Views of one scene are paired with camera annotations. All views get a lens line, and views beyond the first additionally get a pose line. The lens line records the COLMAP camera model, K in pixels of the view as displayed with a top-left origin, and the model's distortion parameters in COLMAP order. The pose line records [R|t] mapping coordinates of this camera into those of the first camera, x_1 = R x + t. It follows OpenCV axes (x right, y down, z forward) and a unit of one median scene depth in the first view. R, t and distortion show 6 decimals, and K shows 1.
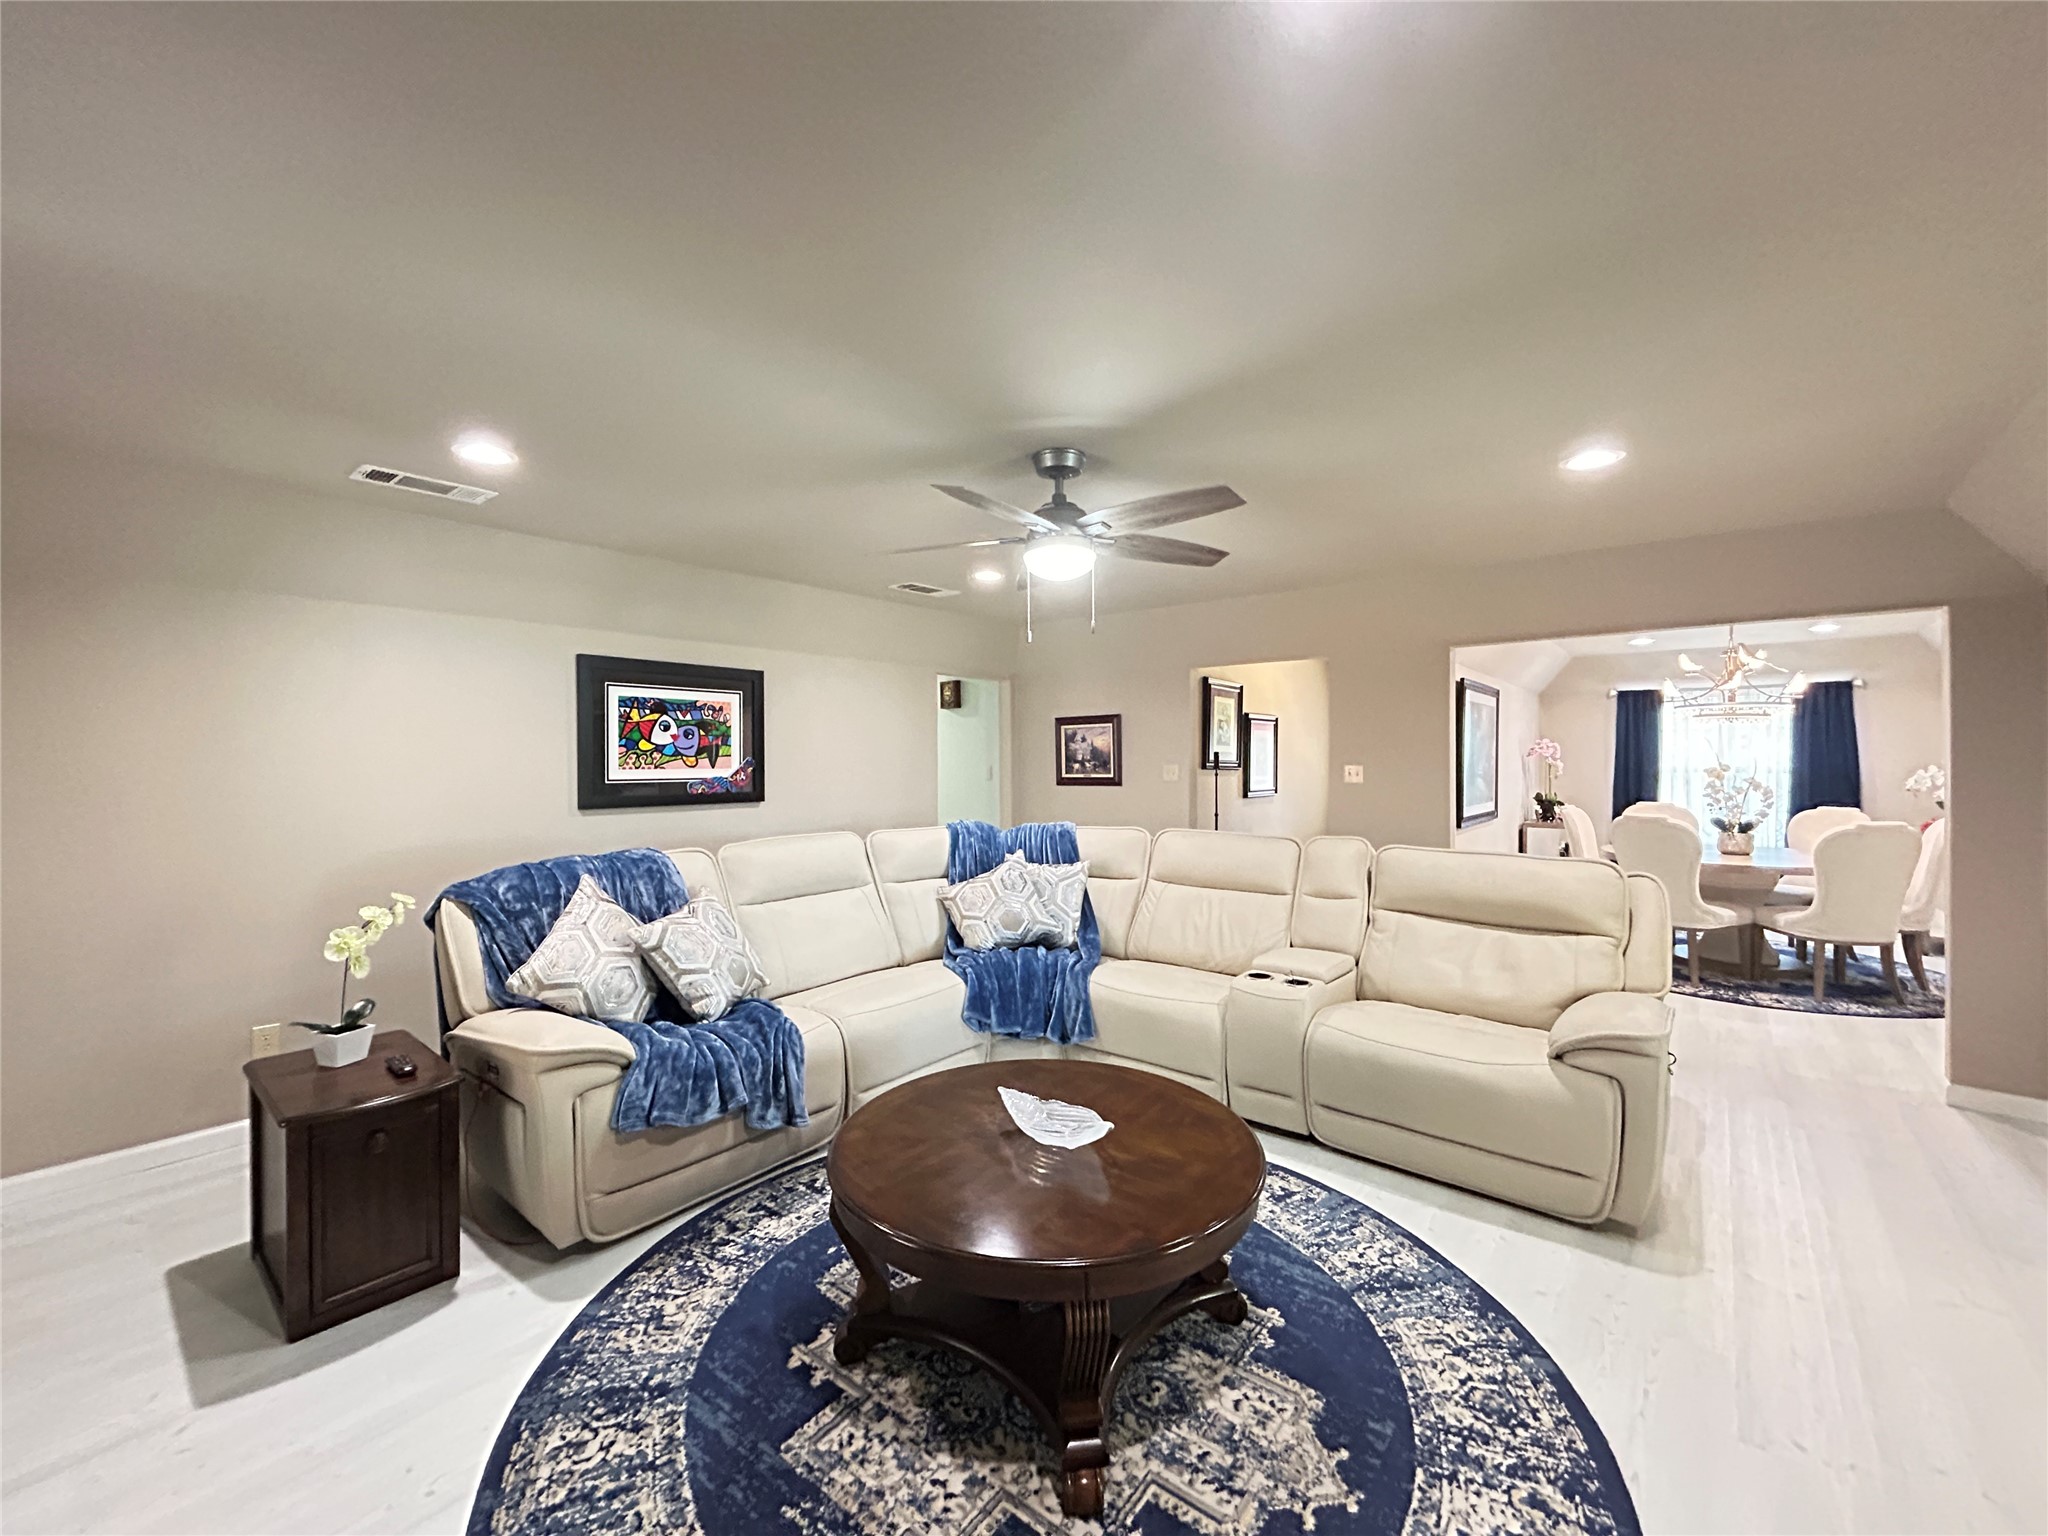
lens RADIAL K [[834.6, 0, 1021.1], [0, 834.6, 762.2], [0, 0, 1]] dist [-0.004094, 0.001021]
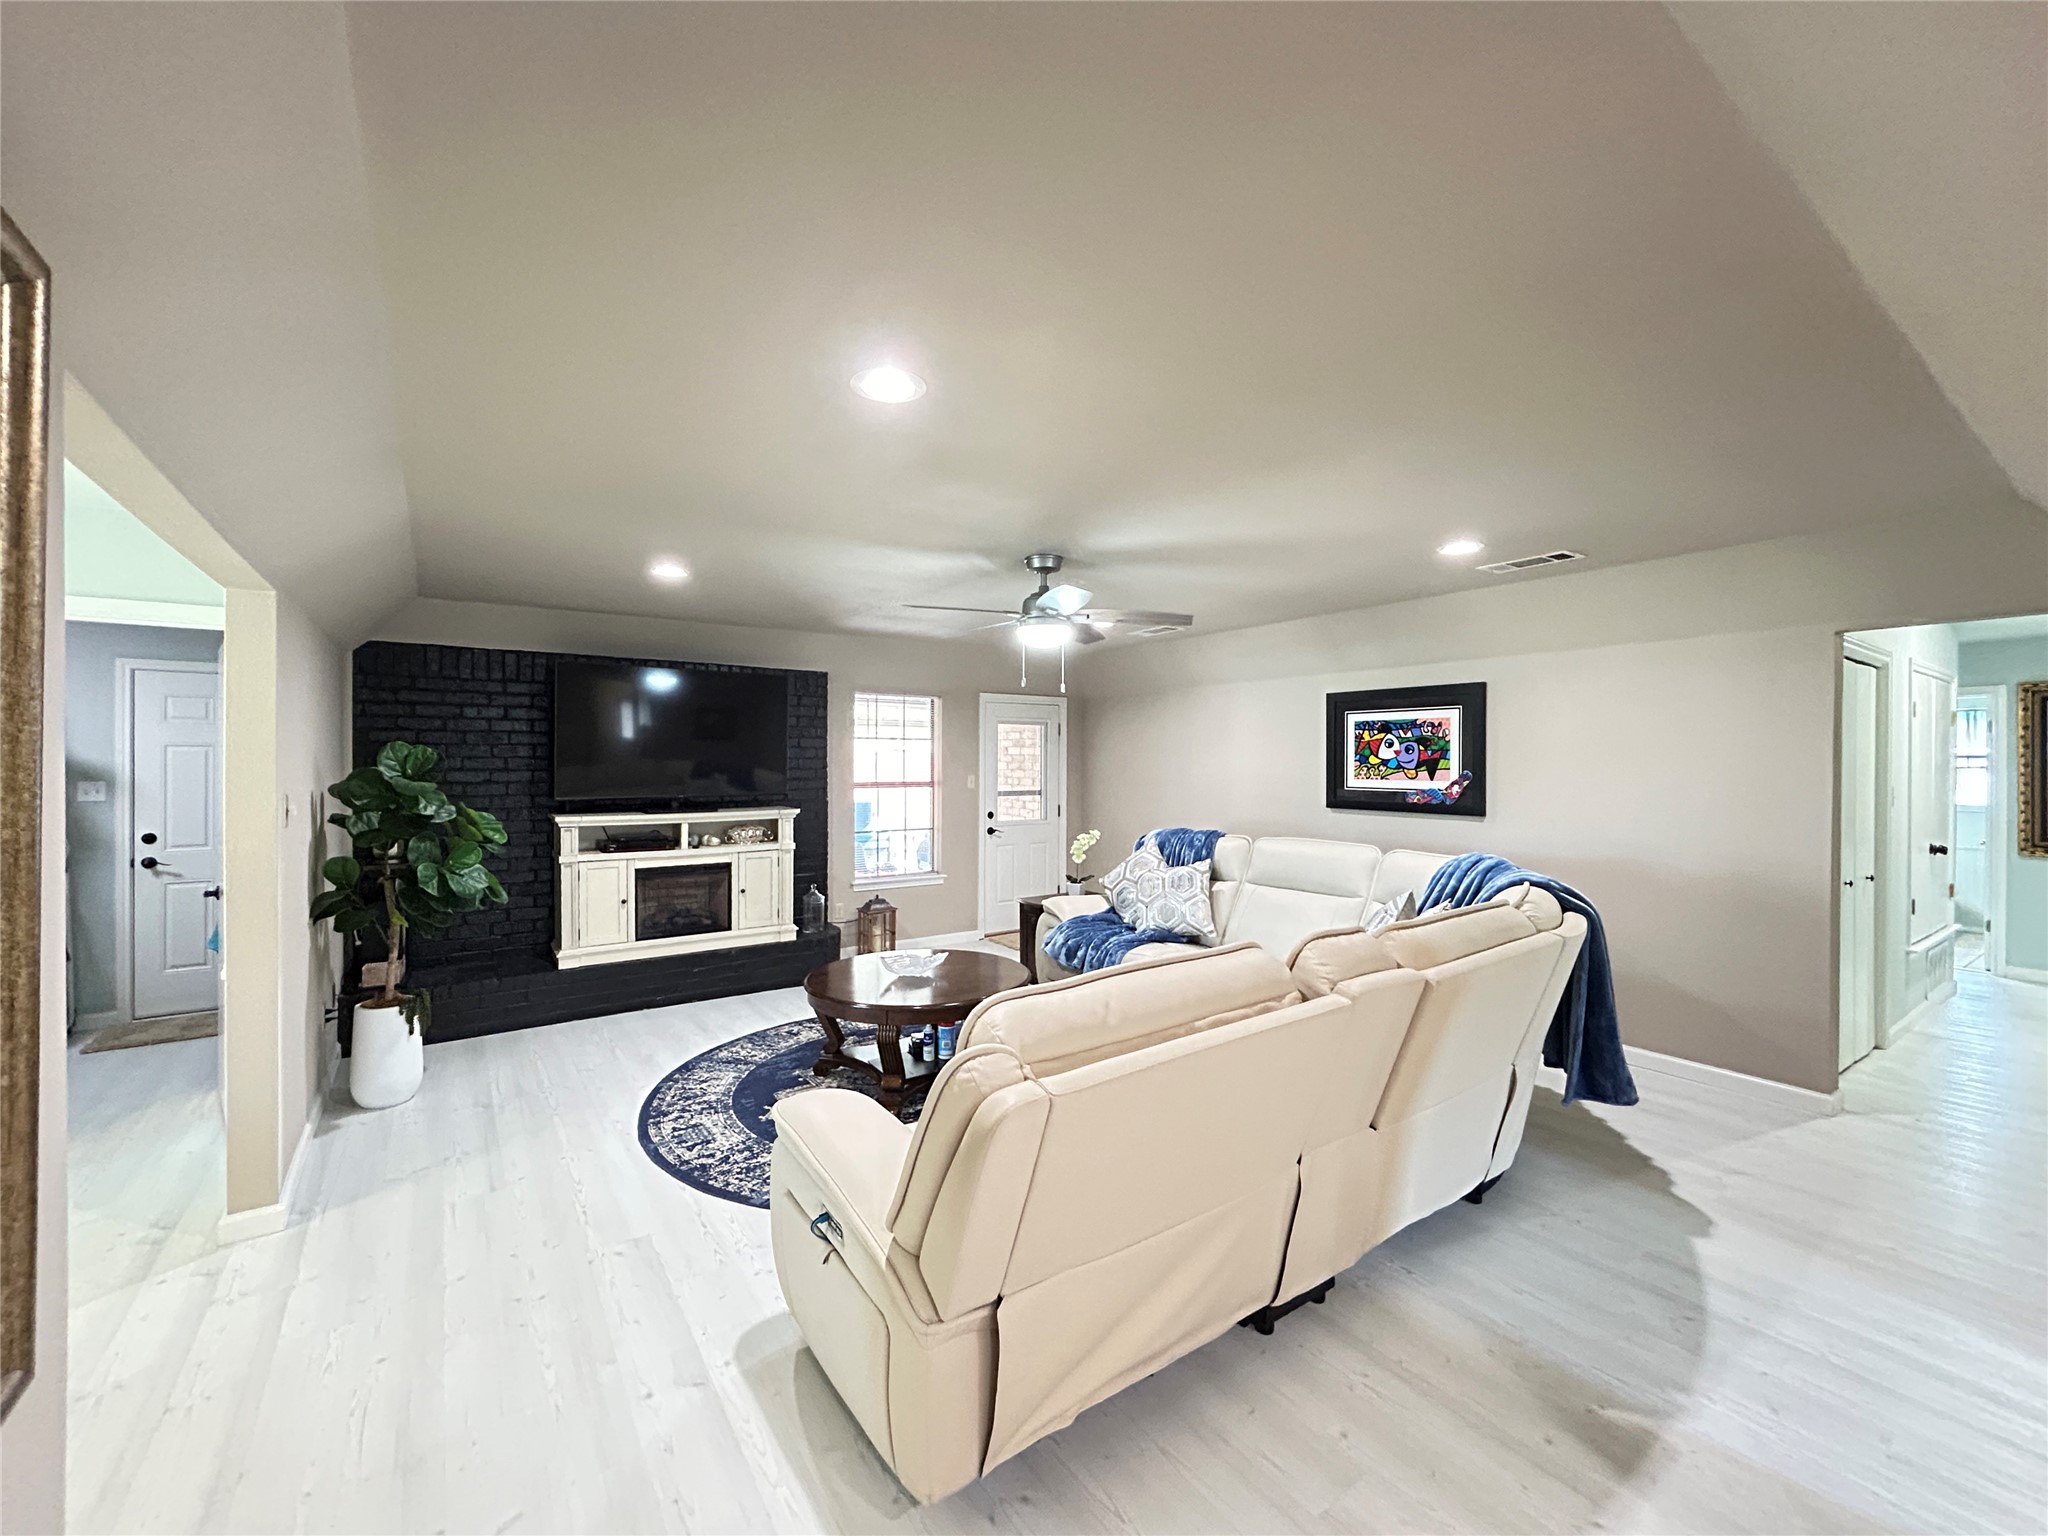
lens RADIAL K [[834.6, 0, 1022.5], [0, 834.6, 763.4], [0, 0, 1]] dist [-0.004094, 0.001021]
pose [[-0.263016, 0.007425, -0.964763, 1.495898], [0.000282, 0.999971, 0.007619, -0.042431], [0.964792, 0.001732, -0.263010, 1.432669]]
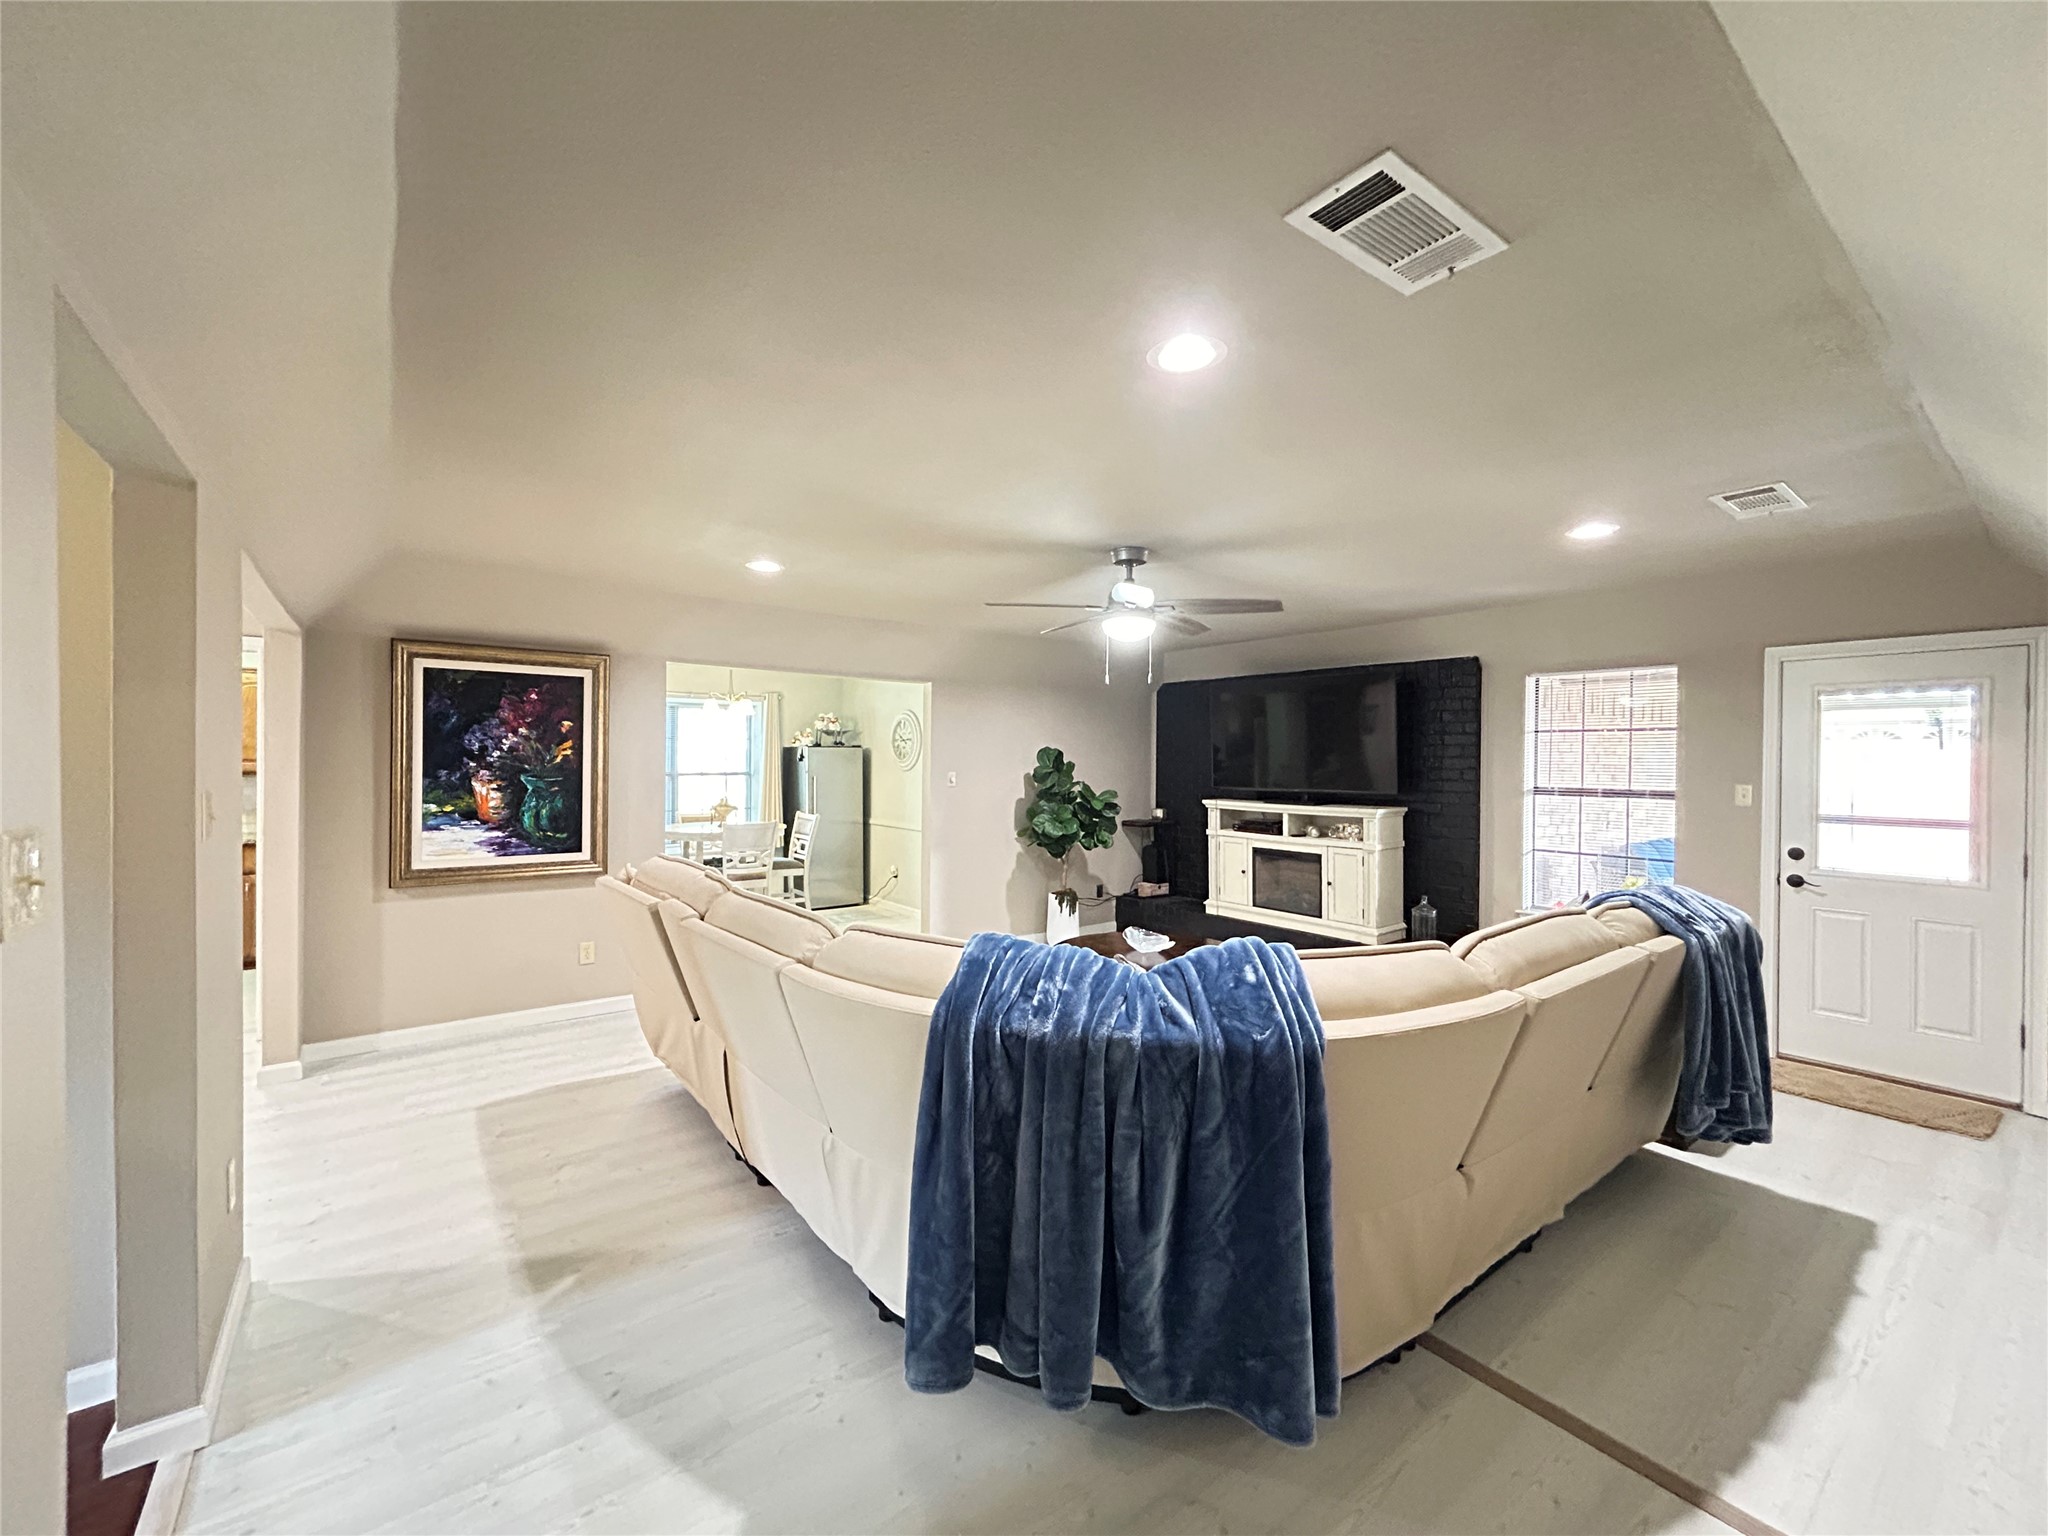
lens RADIAL K [[834.6, 0, 1018.8], [0, 834.6, 766.1], [0, 0, 1]] dist [-0.004094, 0.001021]
pose [[-0.974552, -0.004787, 0.224110, -0.095846], [-0.003005, 0.999961, 0.008290, -0.029164], [-0.224141, 0.007406, -0.974529, 2.562285]]
